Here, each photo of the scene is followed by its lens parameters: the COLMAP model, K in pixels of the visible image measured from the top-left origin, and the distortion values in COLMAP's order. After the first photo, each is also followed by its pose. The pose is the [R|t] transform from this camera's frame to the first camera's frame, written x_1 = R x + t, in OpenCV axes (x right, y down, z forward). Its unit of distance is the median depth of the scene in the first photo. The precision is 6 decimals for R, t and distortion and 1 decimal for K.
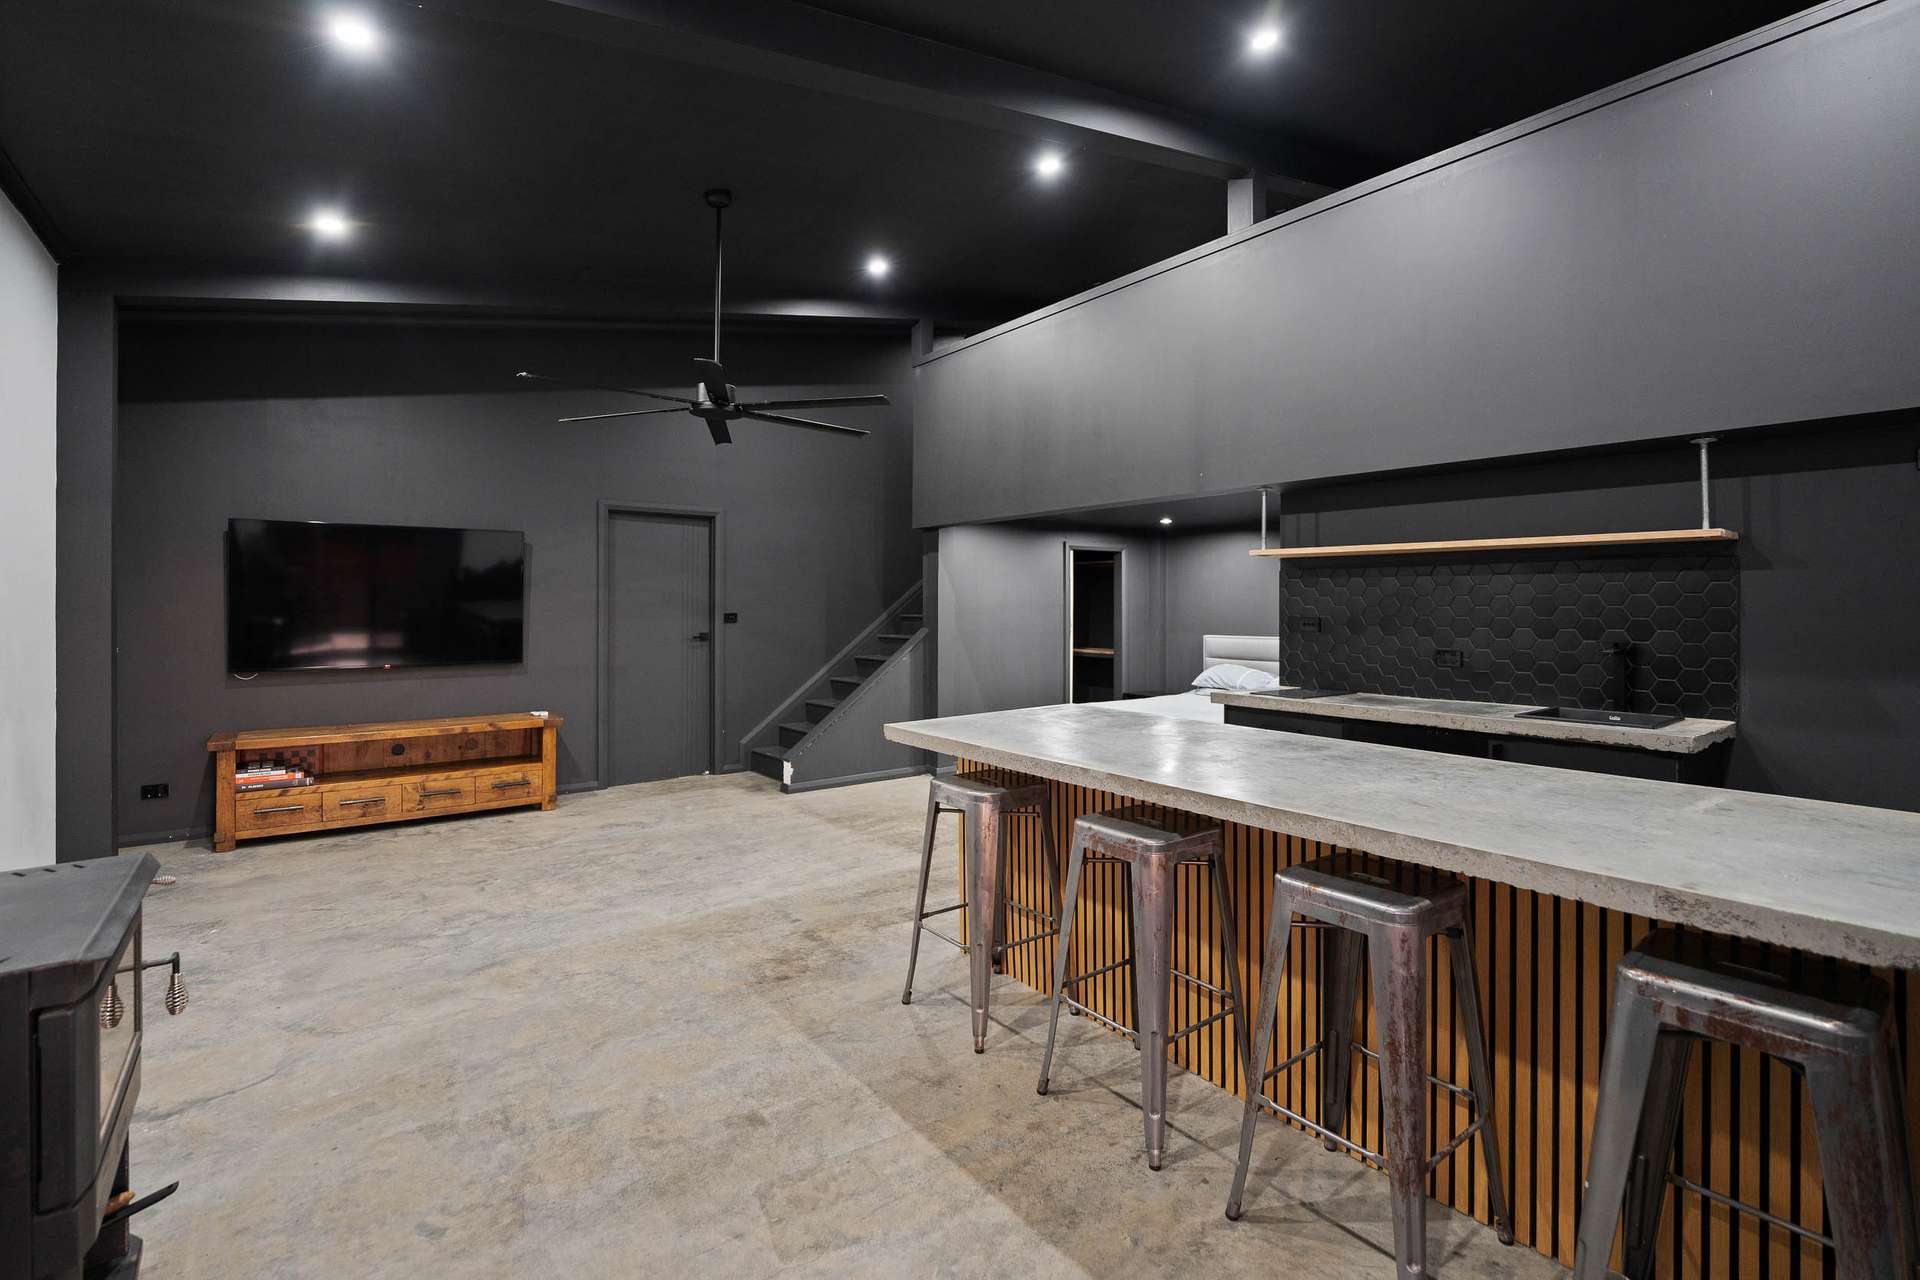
lens RADIAL K [[826.6, 0, 987.4], [0, 826.6, 613.8], [0, 0, 1]] dist [0.024875, 0.000088]
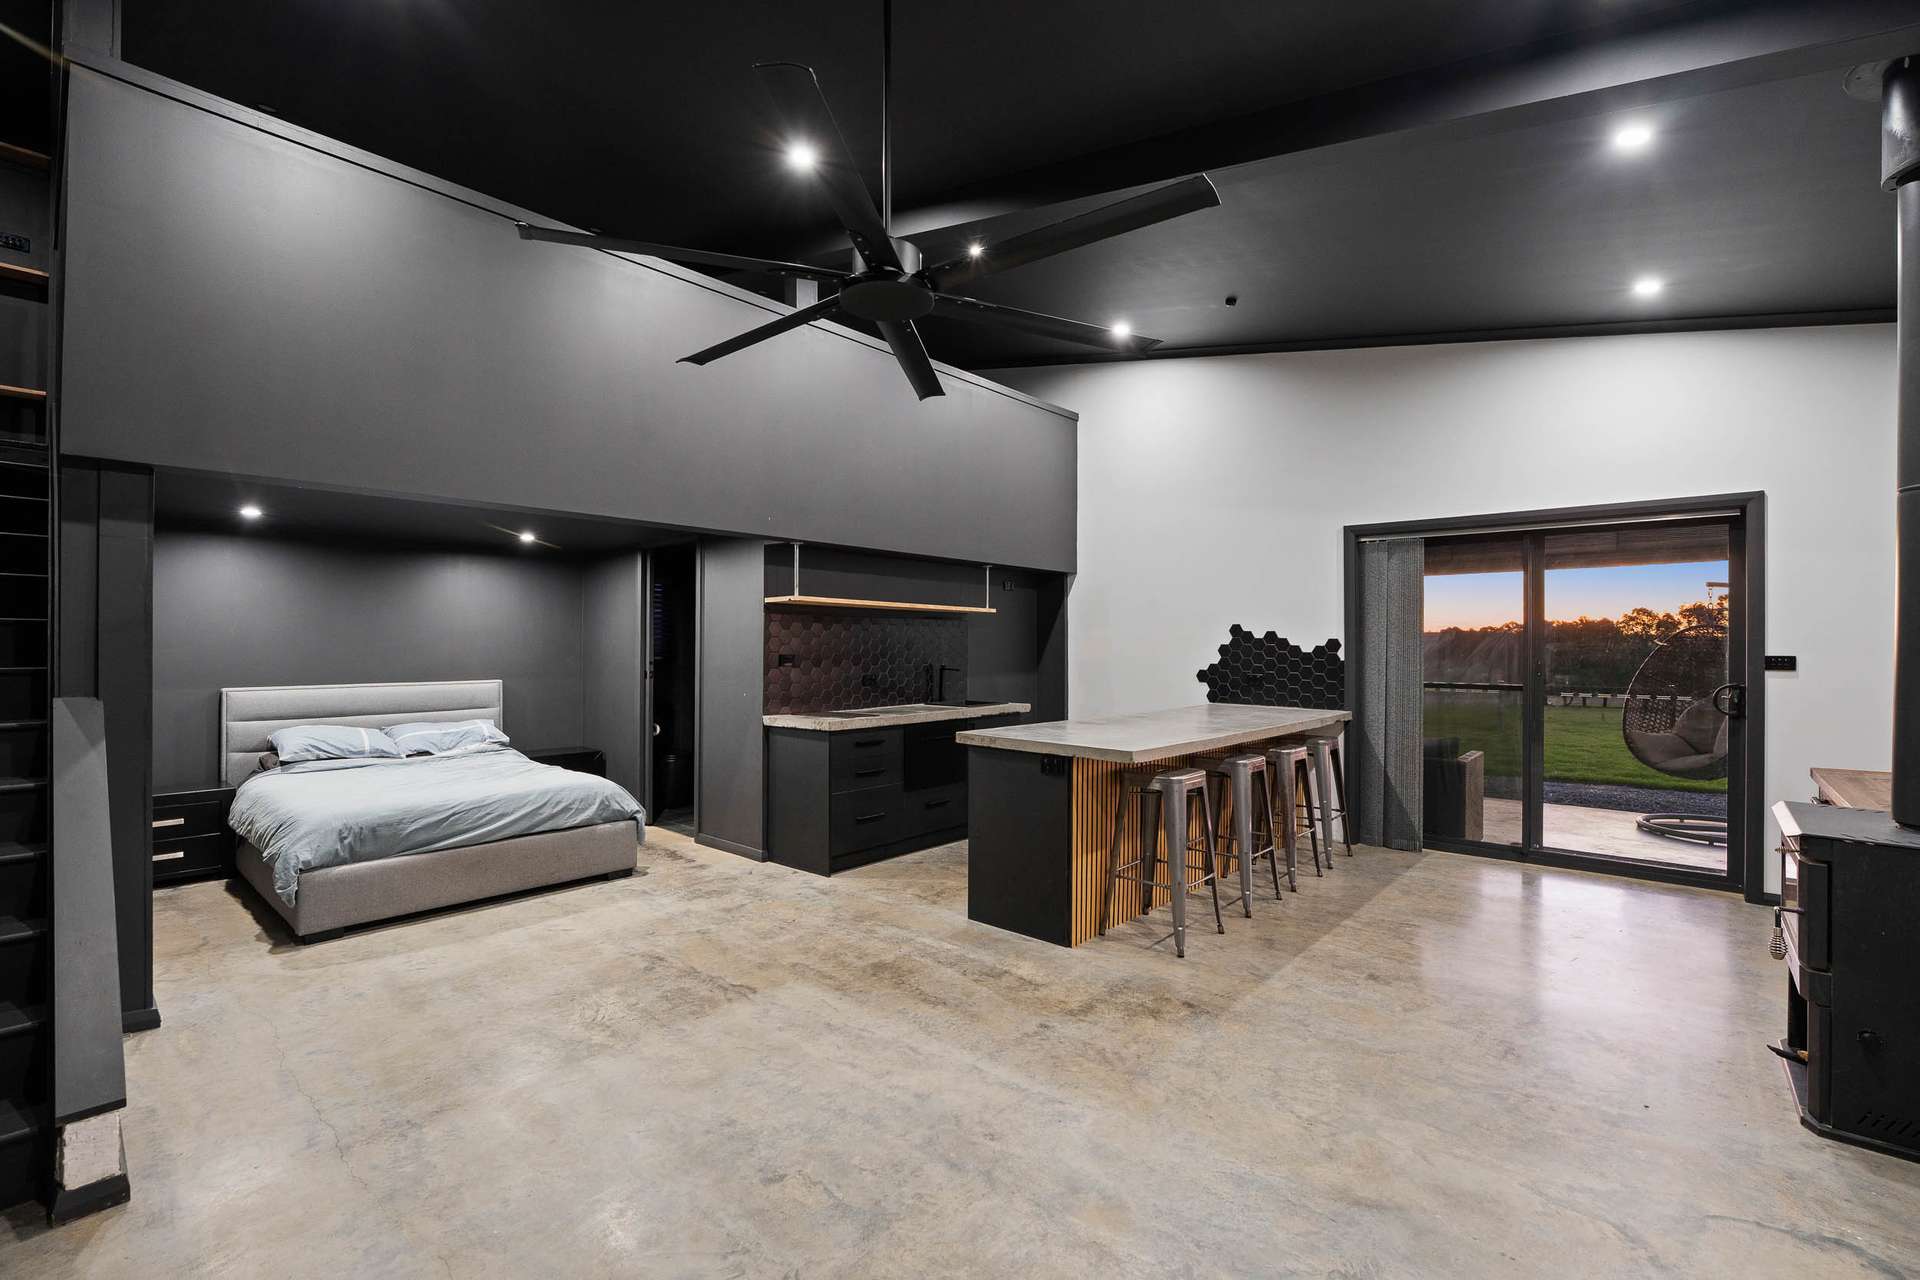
lens RADIAL K [[826.6, 0, 962.6], [0, 826.6, 649.6], [0, 0, 1]] dist [0.024875, 0.000088]
pose [[-0.164931, 0.004403, 0.986295, -1.148255], [-0.001945, 0.999987, -0.004789, 0.013128], [-0.986303, -0.002708, -0.164920, 1.379916]]
